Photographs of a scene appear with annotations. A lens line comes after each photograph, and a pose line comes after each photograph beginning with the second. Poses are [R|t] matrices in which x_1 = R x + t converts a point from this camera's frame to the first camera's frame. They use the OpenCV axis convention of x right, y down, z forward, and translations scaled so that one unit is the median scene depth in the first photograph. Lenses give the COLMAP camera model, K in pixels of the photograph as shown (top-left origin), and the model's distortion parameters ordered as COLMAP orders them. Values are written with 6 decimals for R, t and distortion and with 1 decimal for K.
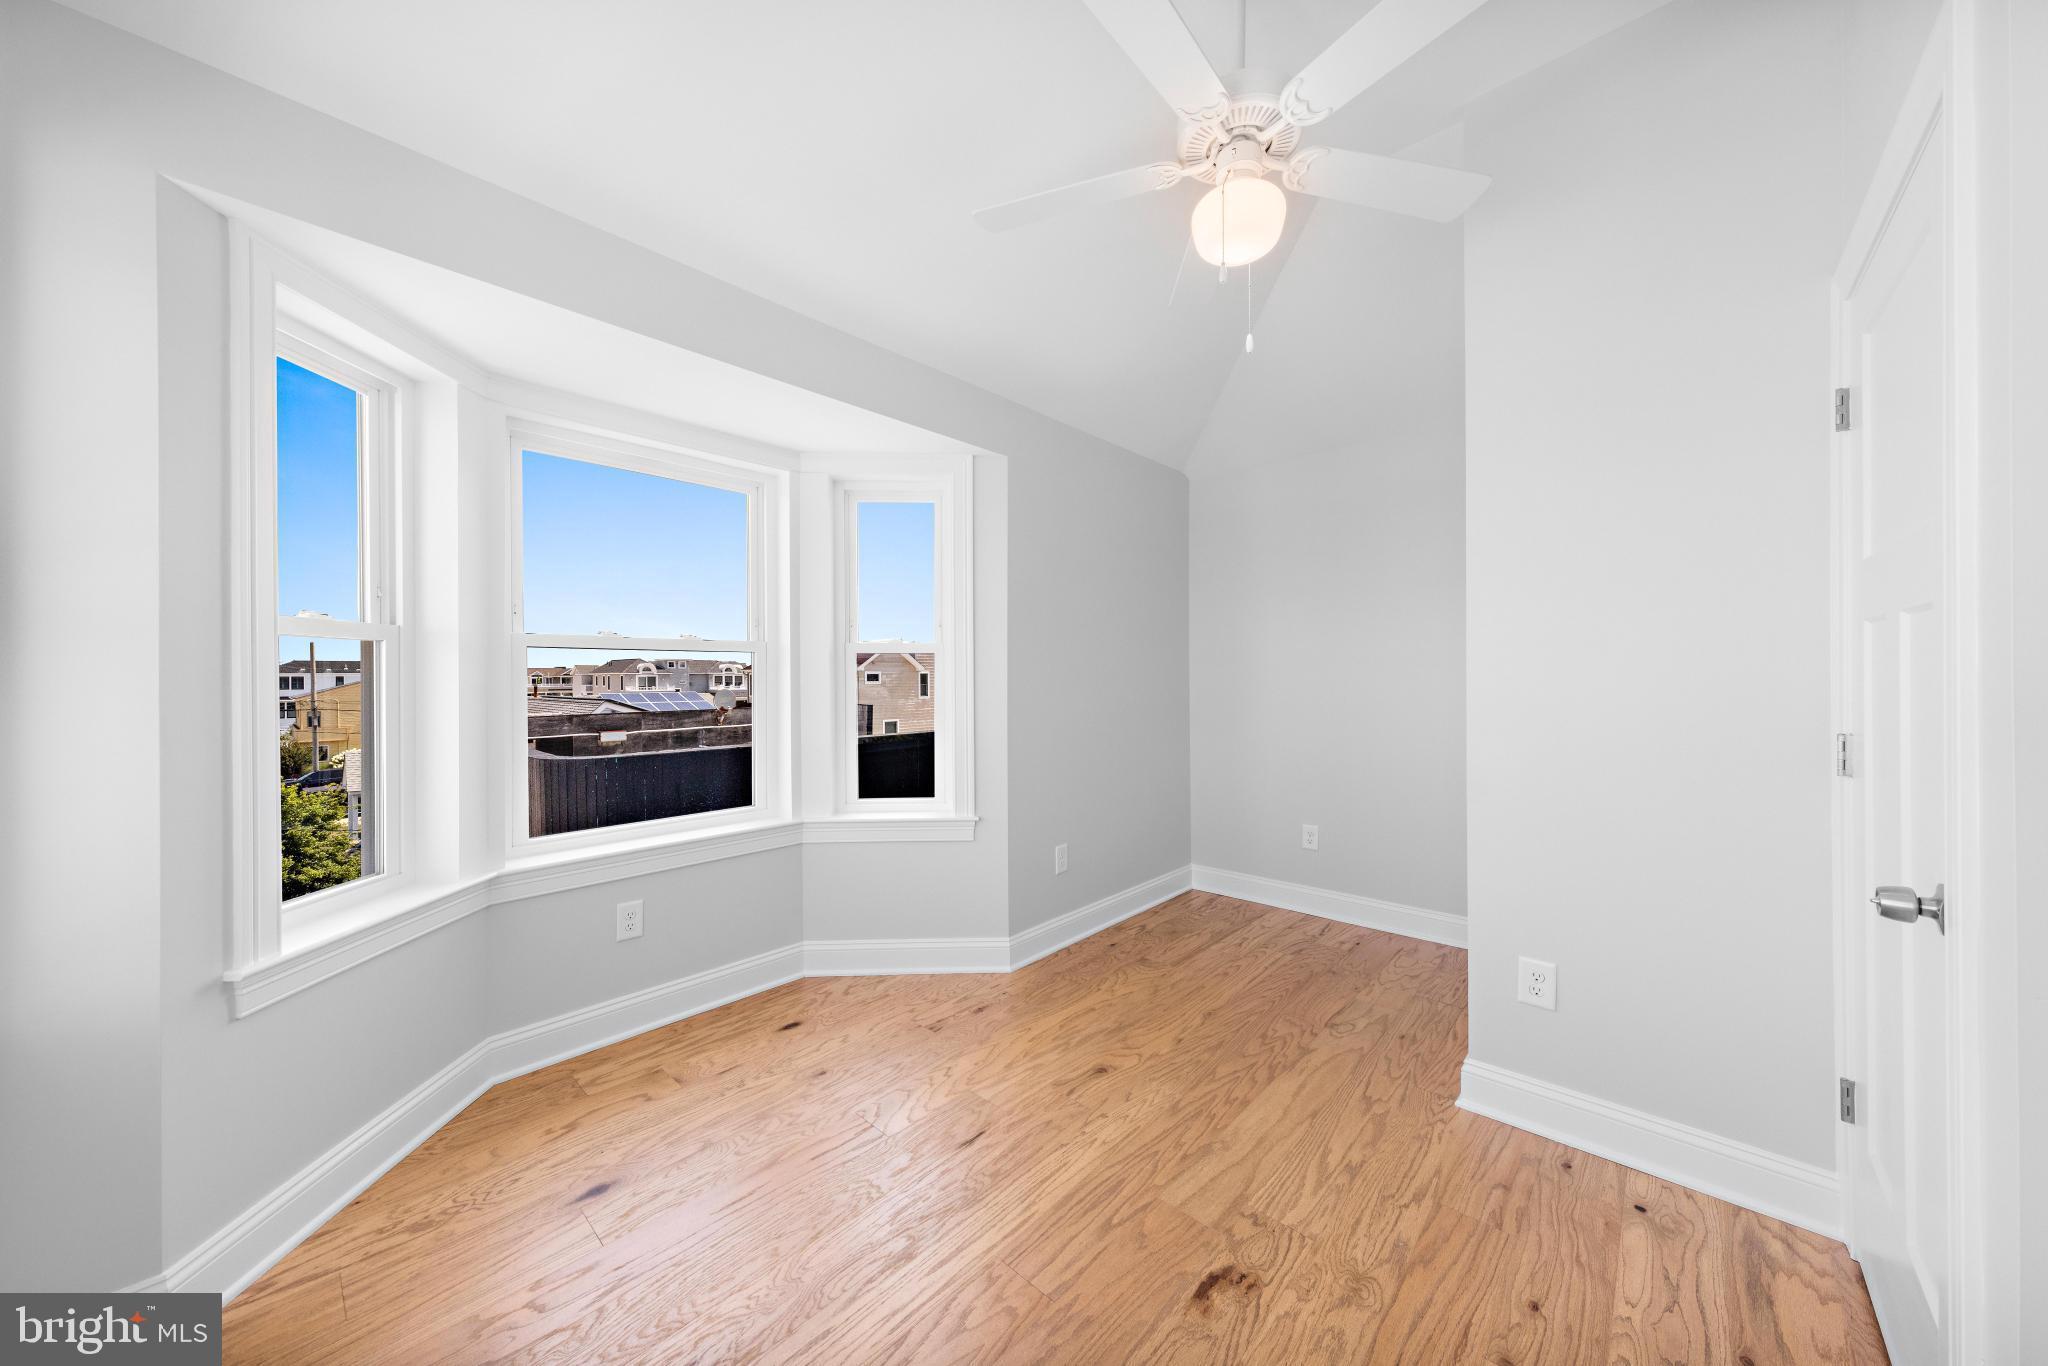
lens RADIAL K [[701.7, 0, 1046.1], [0, 701.7, 672.7], [0, 0, 1]] dist [0.012089, -0.000218]
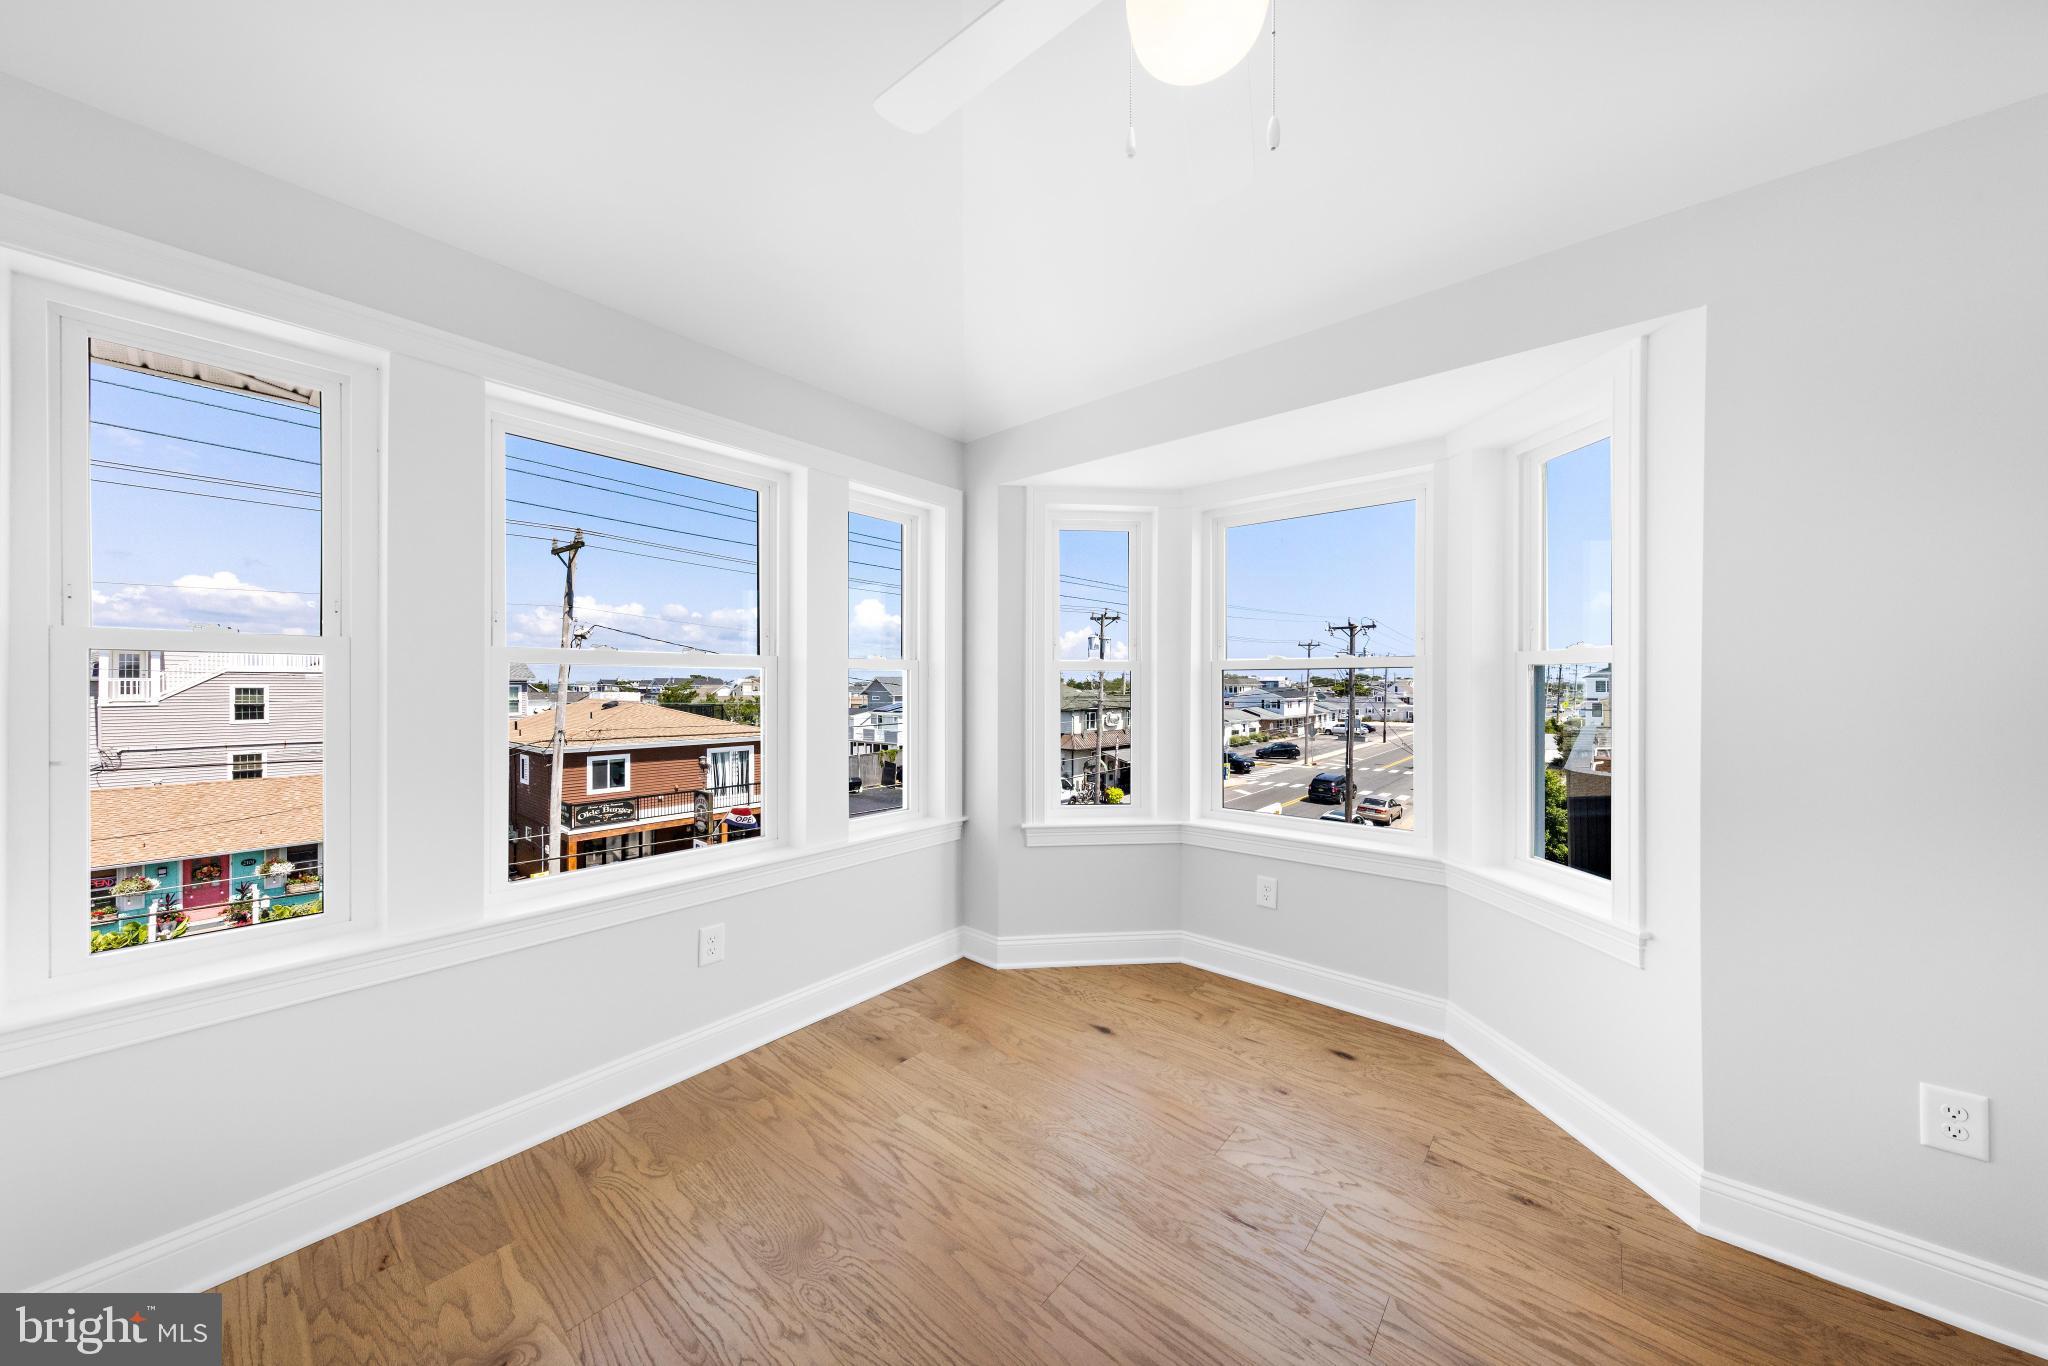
lens RADIAL K [[701.7, 0, 1031.3], [0, 701.7, 677.5], [0, 0, 1]] dist [0.012089, -0.000218]
pose [[0.028969, -0.002290, -0.999578, 0.738893], [0.005283, 0.999984, -0.002138, -0.023147], [0.999566, -0.005219, 0.028980, 0.673459]]
